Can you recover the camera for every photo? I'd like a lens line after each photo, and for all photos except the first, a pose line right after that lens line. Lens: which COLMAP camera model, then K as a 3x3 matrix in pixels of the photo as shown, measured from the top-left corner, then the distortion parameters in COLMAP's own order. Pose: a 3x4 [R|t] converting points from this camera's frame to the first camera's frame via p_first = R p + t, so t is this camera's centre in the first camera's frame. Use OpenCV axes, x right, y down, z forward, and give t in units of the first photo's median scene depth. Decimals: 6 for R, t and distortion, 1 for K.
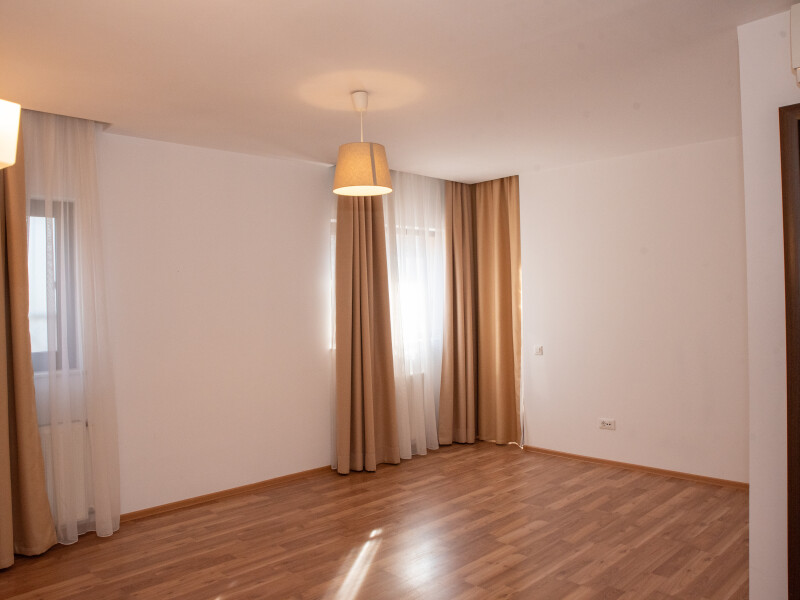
lens RADIAL K [[627.3, 0, 397.6], [0, 627.3, 298.1], [0, 0, 1]] dist [-0.106787, 0.081271]
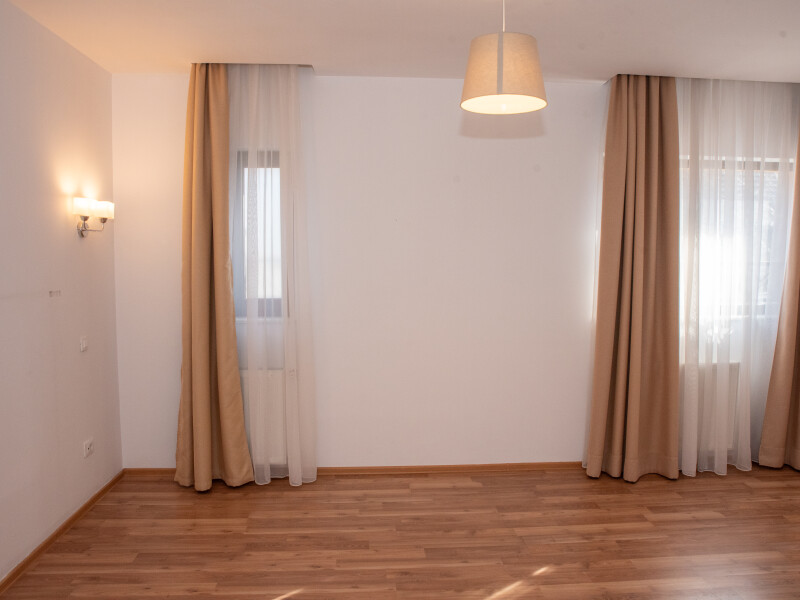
lens RADIAL K [[627.3, 0, 406.4], [0, 627.3, 294.0], [0, 0, 1]] dist [-0.106787, 0.081271]
pose [[0.768942, 0.068996, -0.635585, 0.271926], [-0.021351, 0.996376, 0.082330, -0.011798], [0.638962, -0.049737, 0.767629, 0.322923]]
